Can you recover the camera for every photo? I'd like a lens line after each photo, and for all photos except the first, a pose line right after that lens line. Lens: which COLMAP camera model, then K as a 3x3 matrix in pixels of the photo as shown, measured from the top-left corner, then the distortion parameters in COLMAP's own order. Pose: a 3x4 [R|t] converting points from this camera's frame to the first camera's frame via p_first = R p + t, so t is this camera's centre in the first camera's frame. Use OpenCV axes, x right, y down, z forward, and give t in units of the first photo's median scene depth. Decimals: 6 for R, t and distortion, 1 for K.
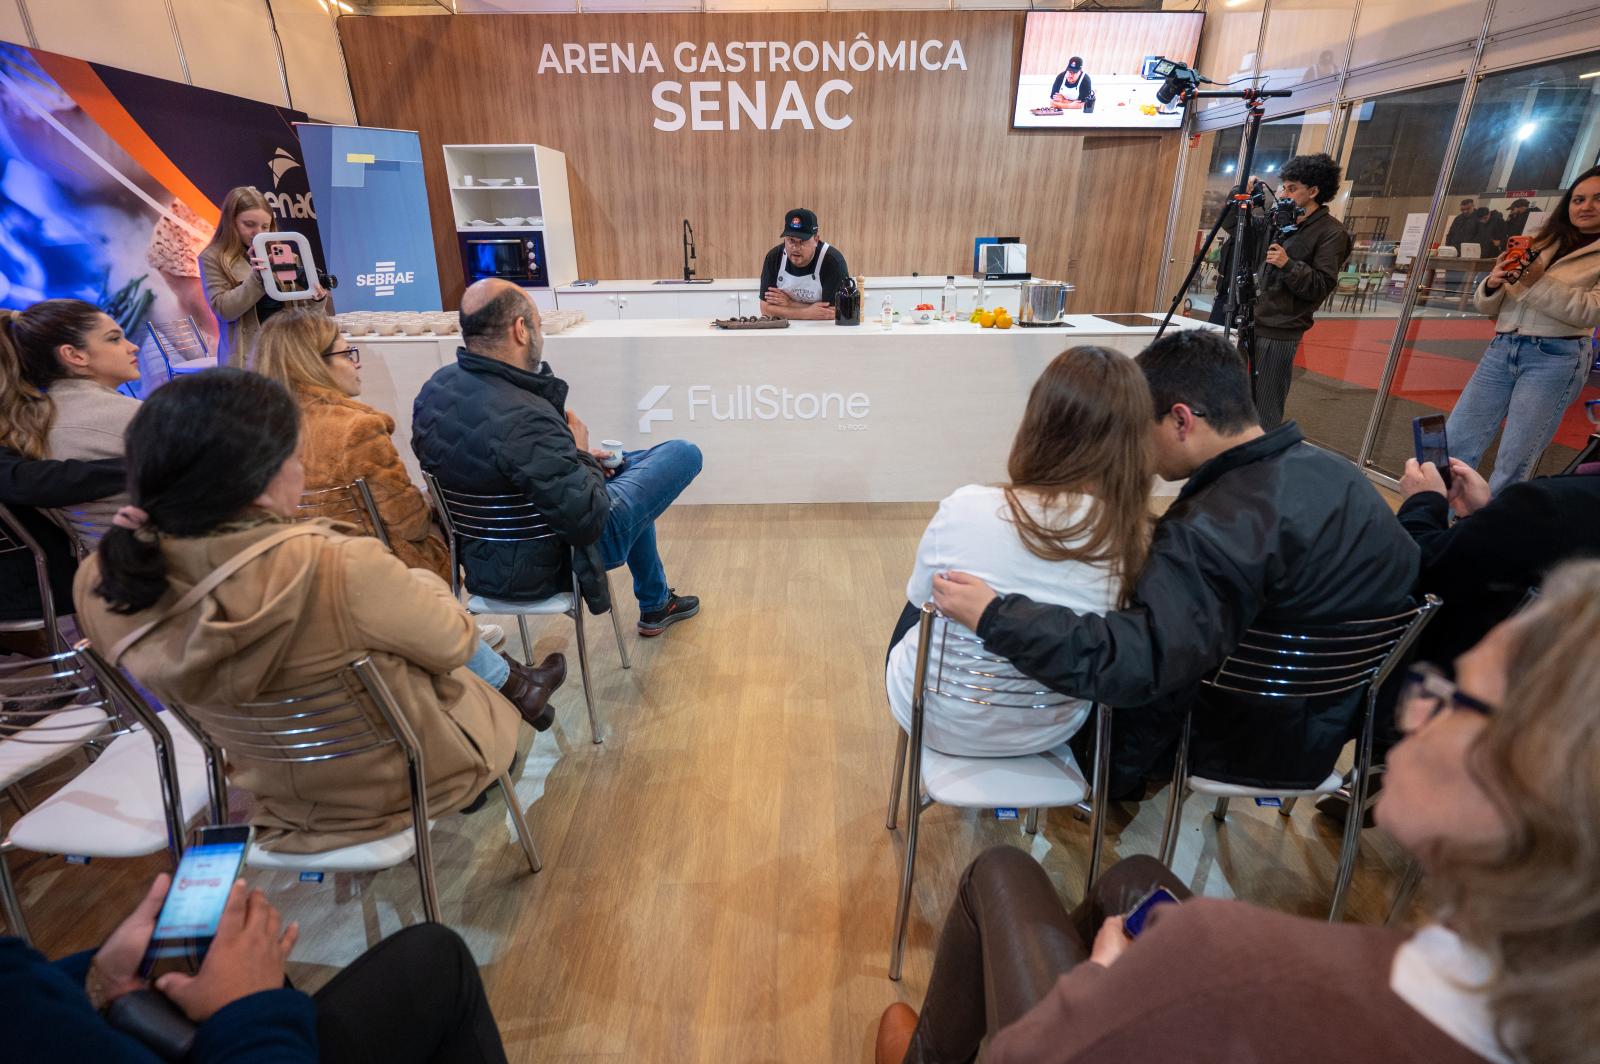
lens RADIAL K [[762.6, 0, 800.0], [0, 762.6, 532.0], [0, 0, 1]] dist [-0.003587, 0.000578]
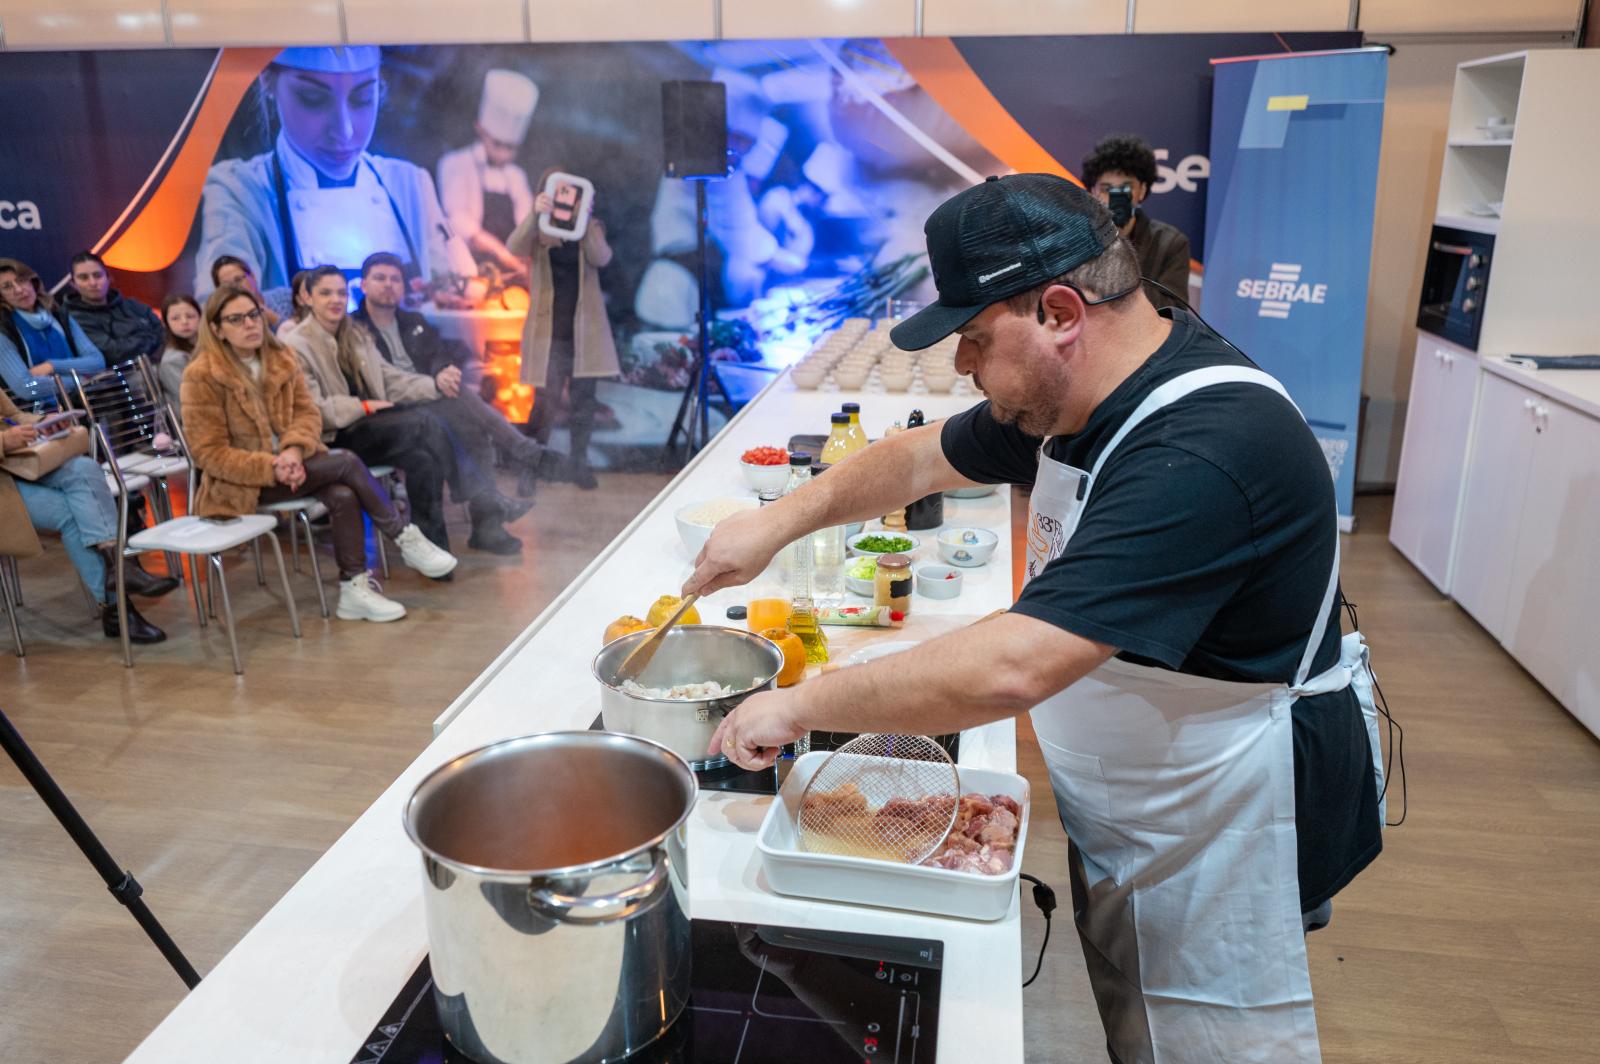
lens RADIAL K [[1240.4, 0, 800.0], [0, 1240.4, 532.0], [0, 0, 1]] dist [-0.000664, 0.003390]
pose [[-0.170658, 0.299616, -0.938672, 0.454943], [-0.363955, 0.866109, 0.342625, -0.326947], [0.915649, 0.400106, -0.038762, 0.683368]]
